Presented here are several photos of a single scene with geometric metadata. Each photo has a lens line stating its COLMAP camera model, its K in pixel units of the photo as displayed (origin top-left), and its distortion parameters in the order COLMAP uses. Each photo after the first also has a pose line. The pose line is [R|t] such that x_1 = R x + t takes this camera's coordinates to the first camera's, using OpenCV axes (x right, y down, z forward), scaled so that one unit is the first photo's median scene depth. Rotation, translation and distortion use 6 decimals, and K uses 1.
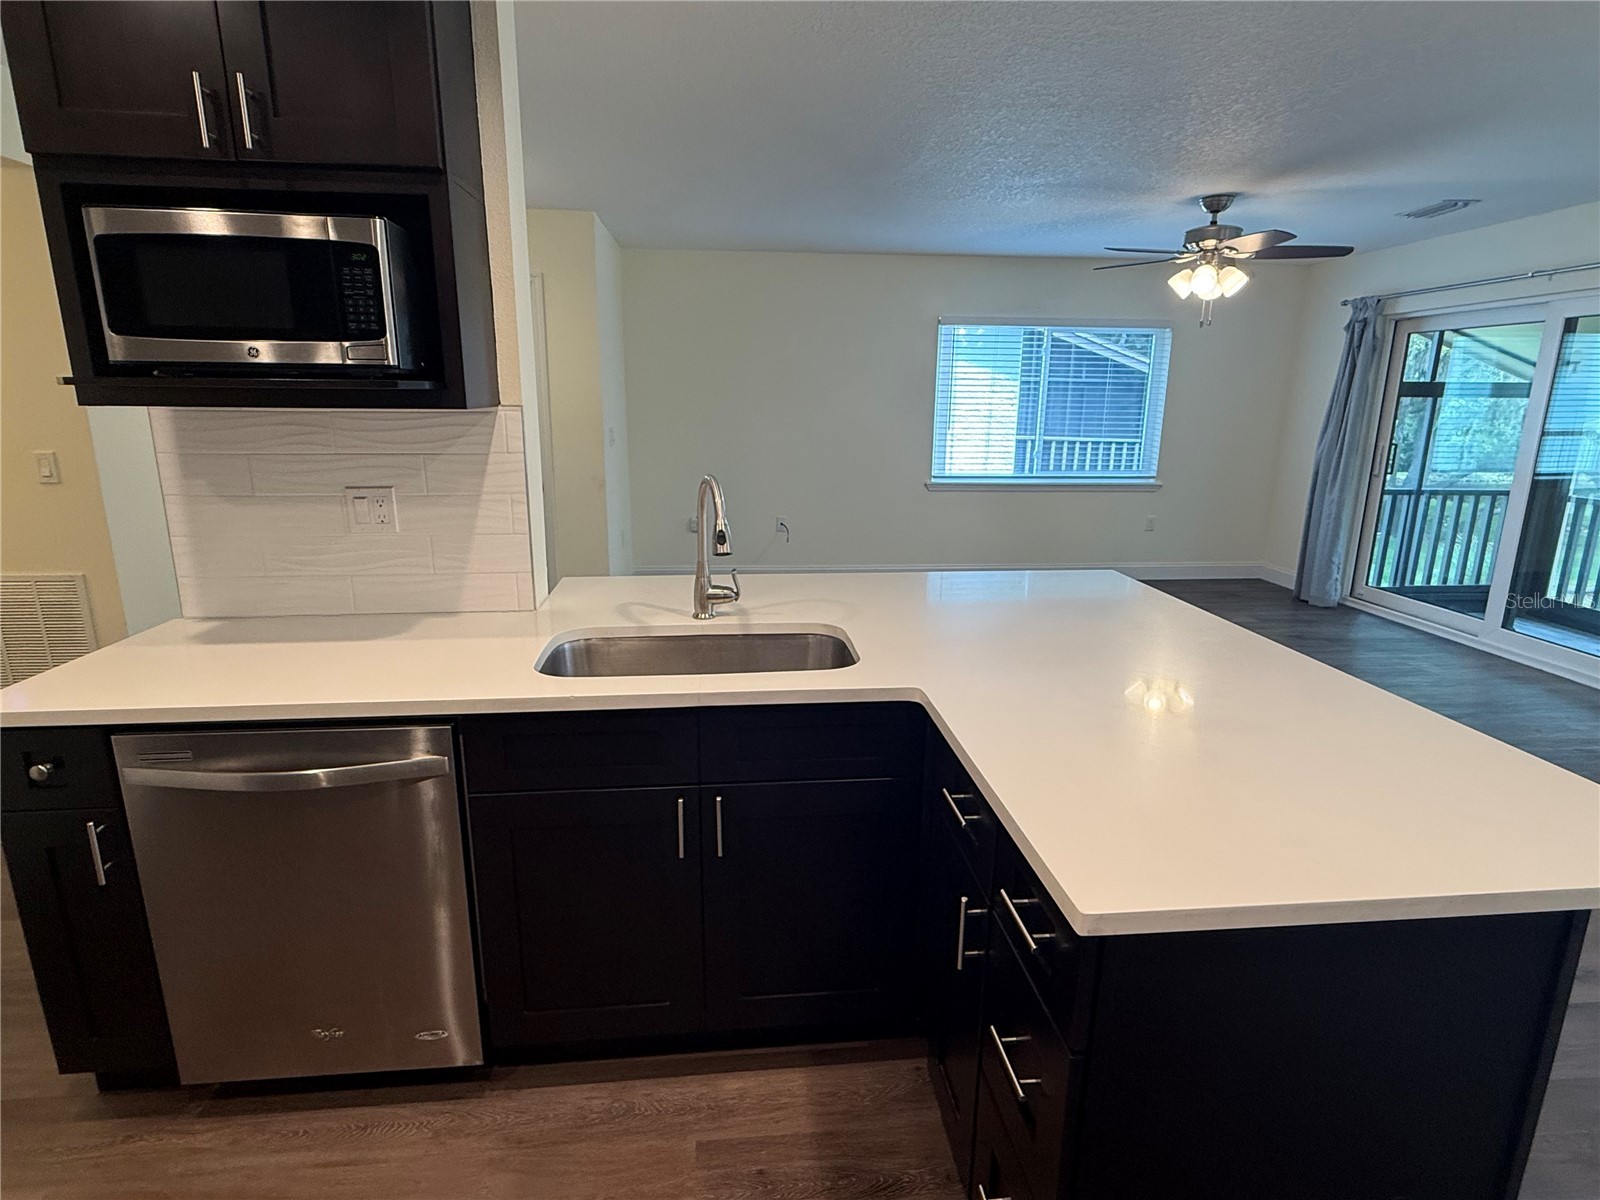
lens RADIAL K [[832.2, 0, 798.9], [0, 832.2, 596.4], [0, 0, 1]] dist [0.002250, -0.000365]
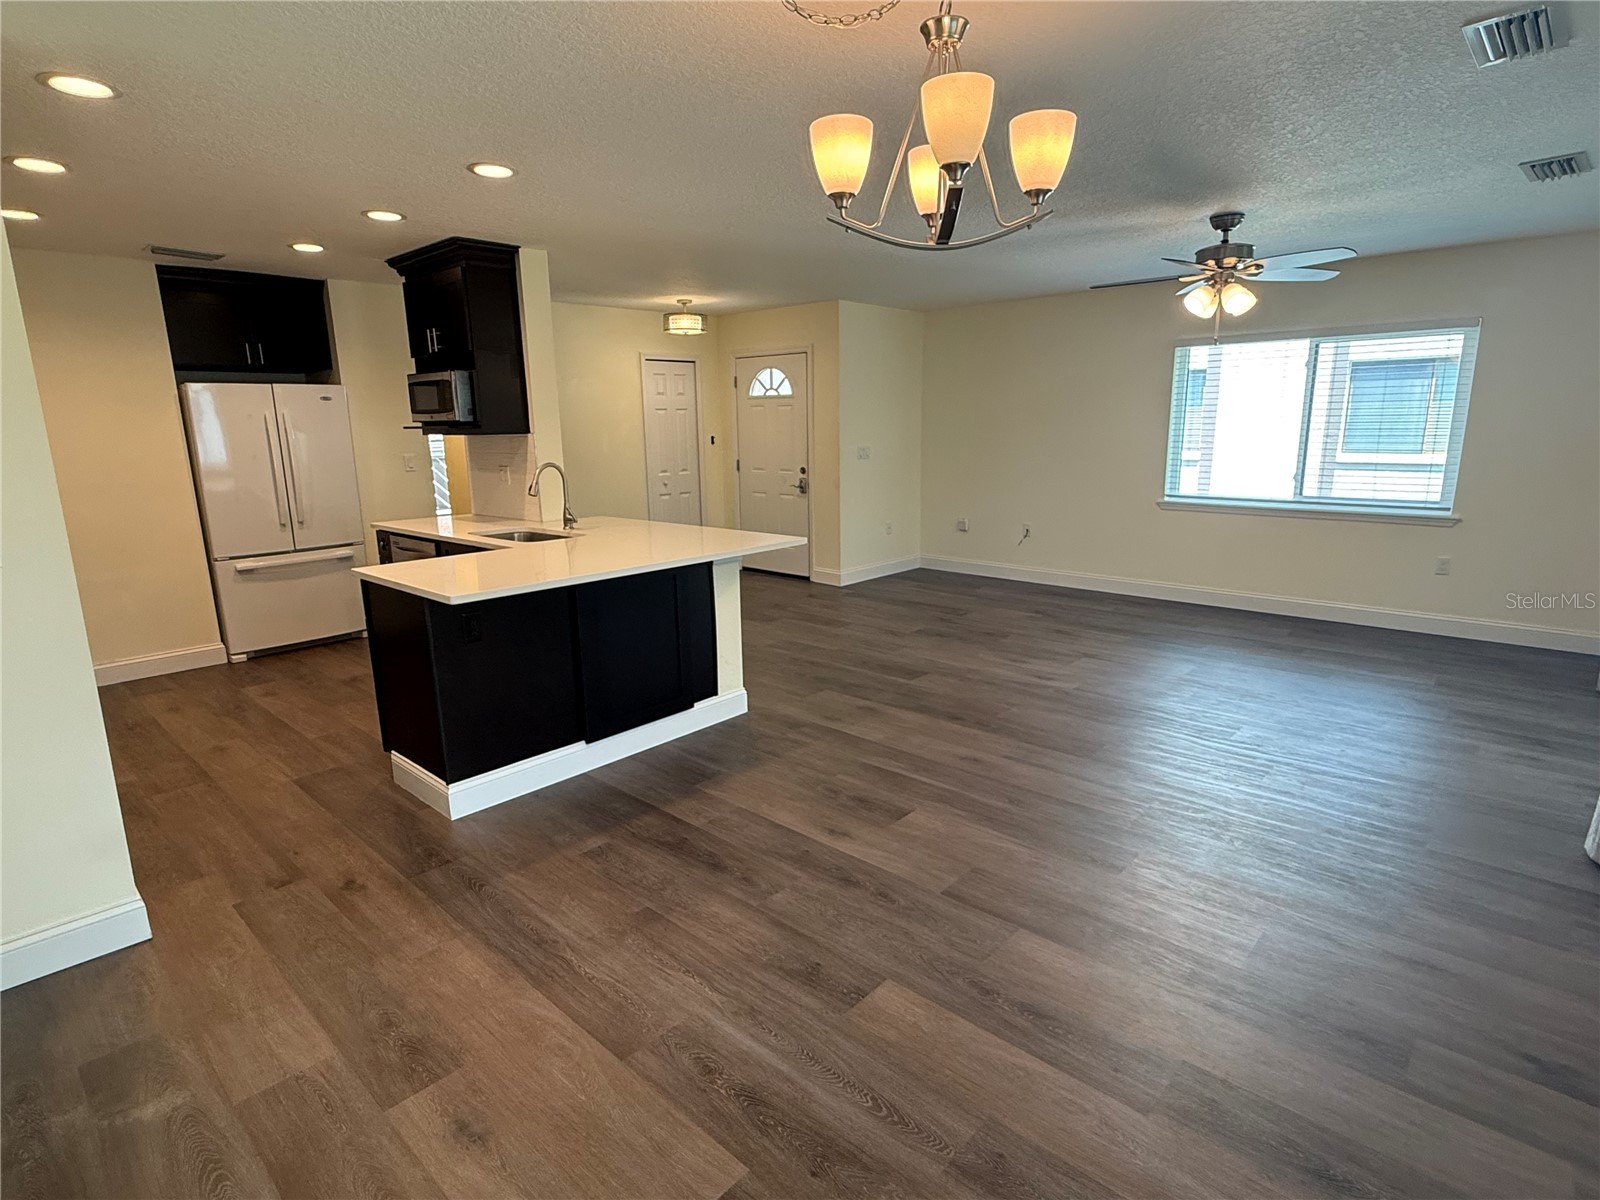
lens RADIAL K [[832.2, 0, 798.5], [0, 832.2, 598.9], [0, 0, 1]] dist [0.002250, -0.000365]
pose [[0.665573, 0.135268, -0.733972, 0.954900], [-0.153383, 0.987237, 0.042854, 0.009771], [0.730401, 0.084057, 0.677826, -0.011215]]
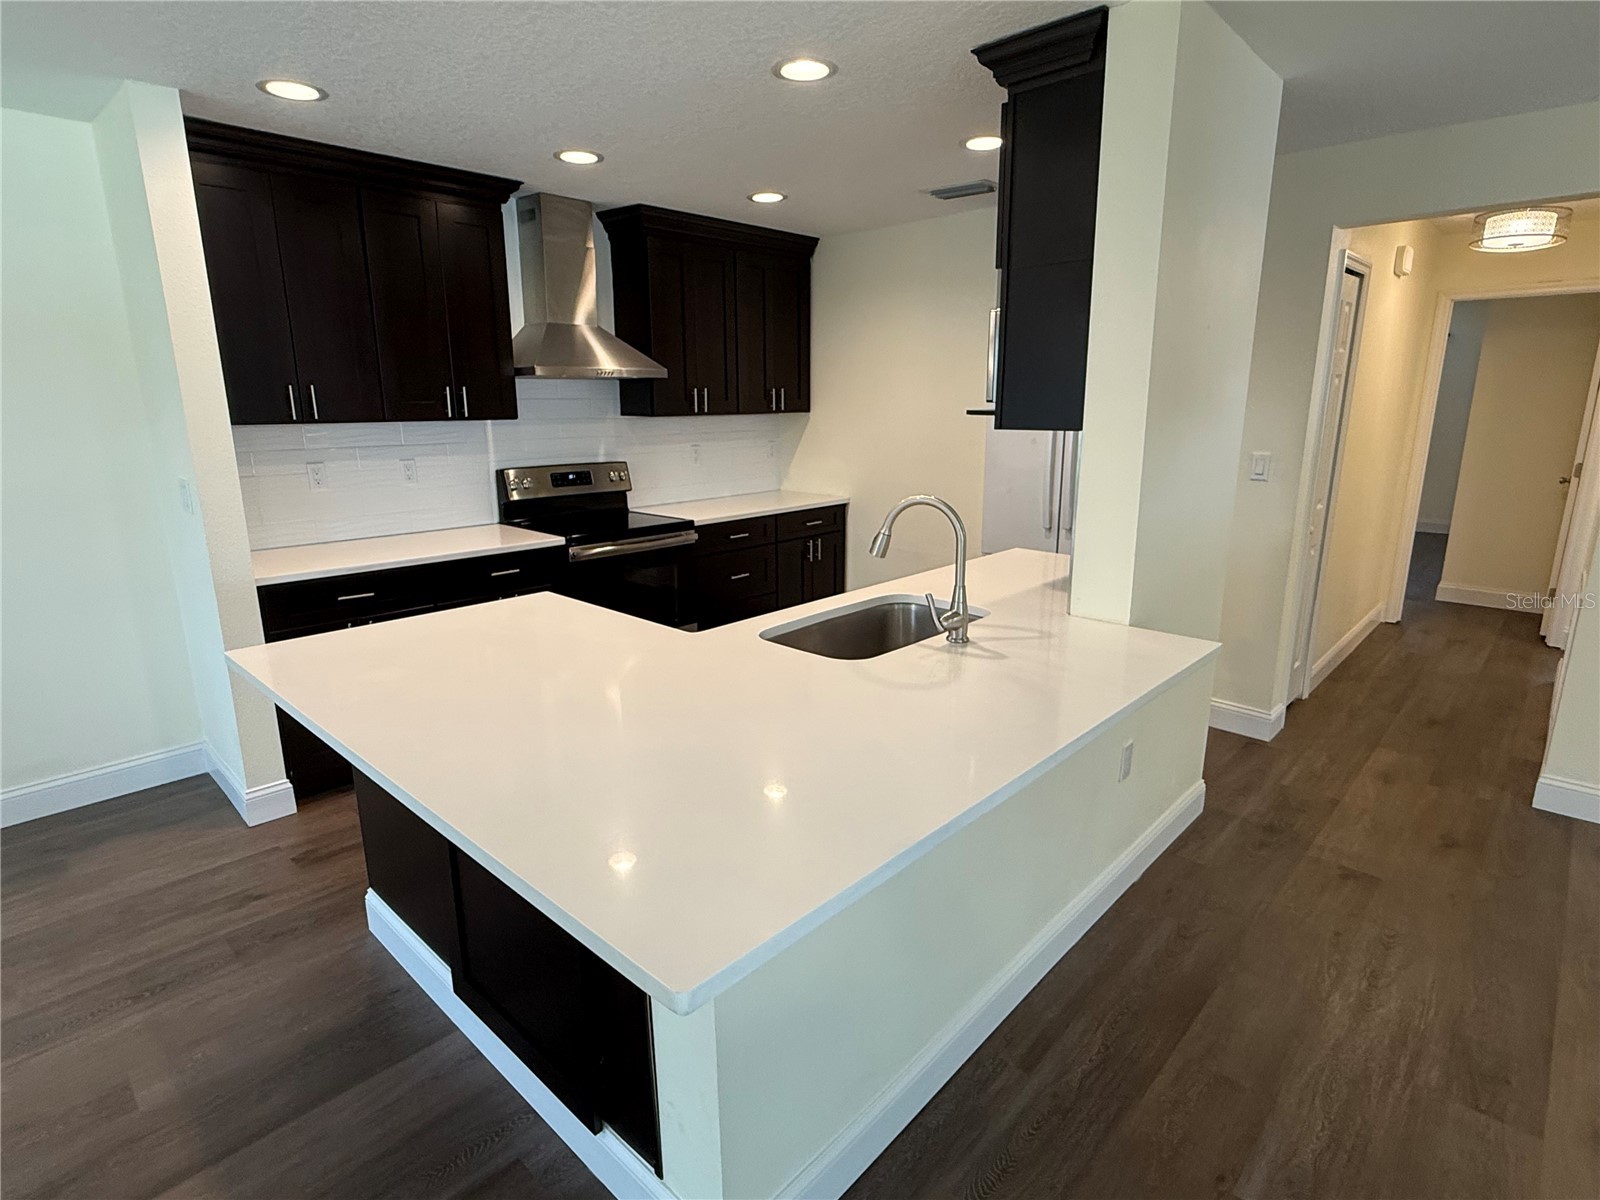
lens RADIAL K [[832.2, 0, 801.0], [0, 832.2, 598.7], [0, 0, 1]] dist [0.002250, -0.000365]
pose [[-0.751314, 0.150455, -0.642566, 0.339497], [-0.158343, 0.904127, 0.396840, -0.197360], [0.640668, 0.399897, -0.655460, 0.761459]]
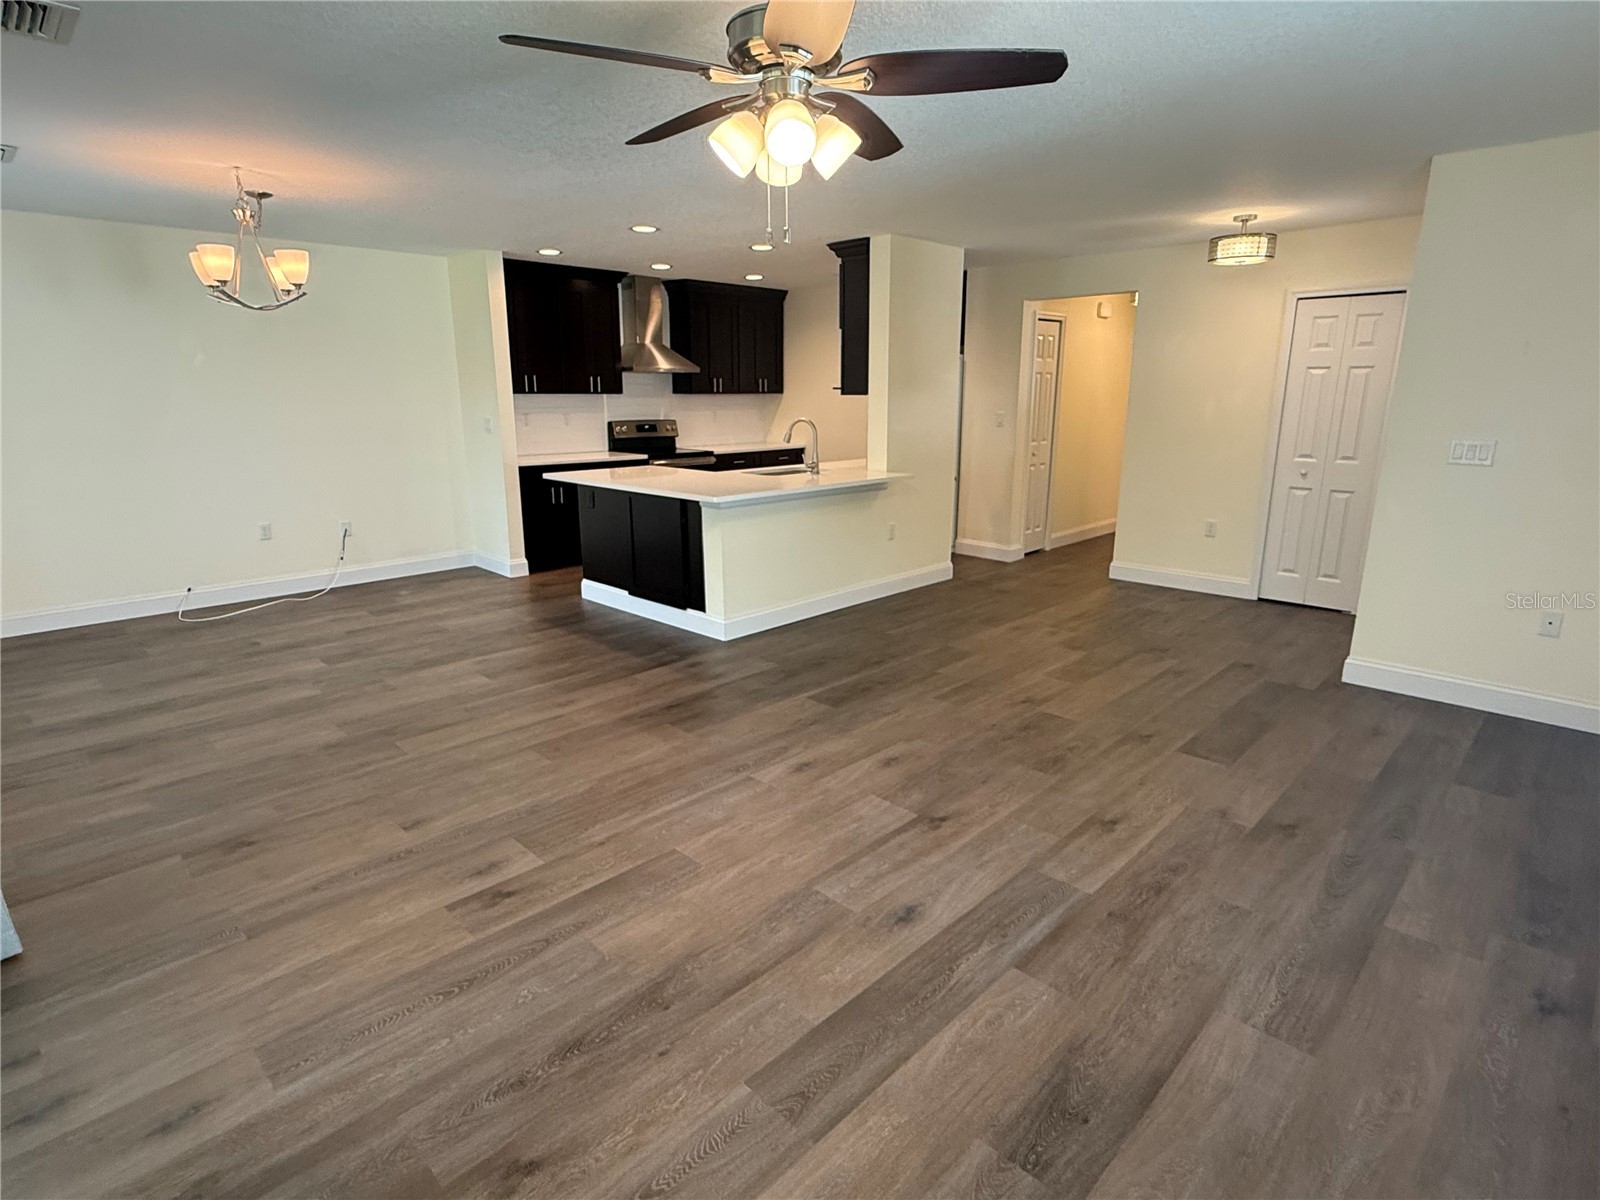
lens RADIAL K [[832.2, 0, 796.2], [0, 832.2, 597.1], [0, 0, 1]] dist [0.002250, -0.000365]
pose [[-0.766250, 0.146442, -0.625632, 0.834576], [-0.158732, 0.900362, 0.405157, -0.346430], [0.622627, 0.409760, -0.666658, 1.454302]]
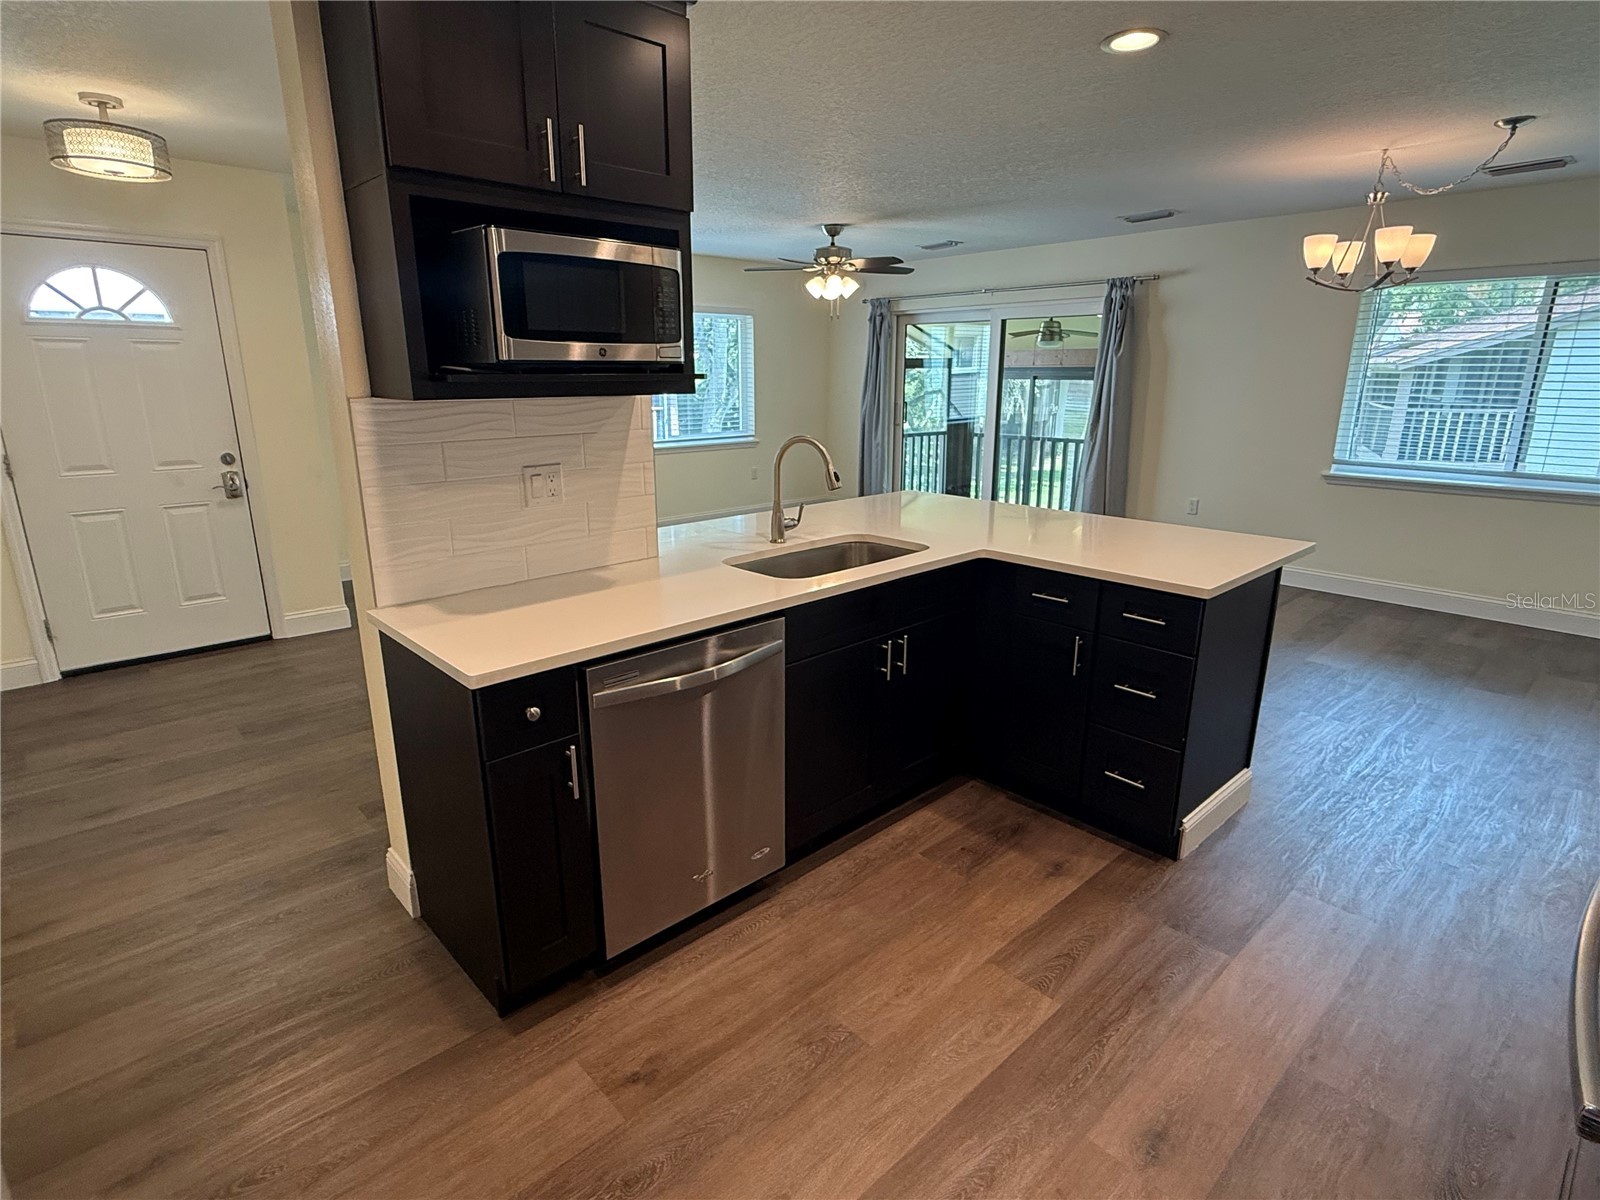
lens RADIAL K [[832.2, 0, 798.4], [0, 832.2, 597.8], [0, 0, 1]] dist [0.002250, -0.000365]
pose [[0.793838, -0.171527, 0.583438, -0.450350], [0.151689, 0.984923, 0.083170, 0.003156], [-0.588907, 0.022478, 0.807888, -0.061767]]
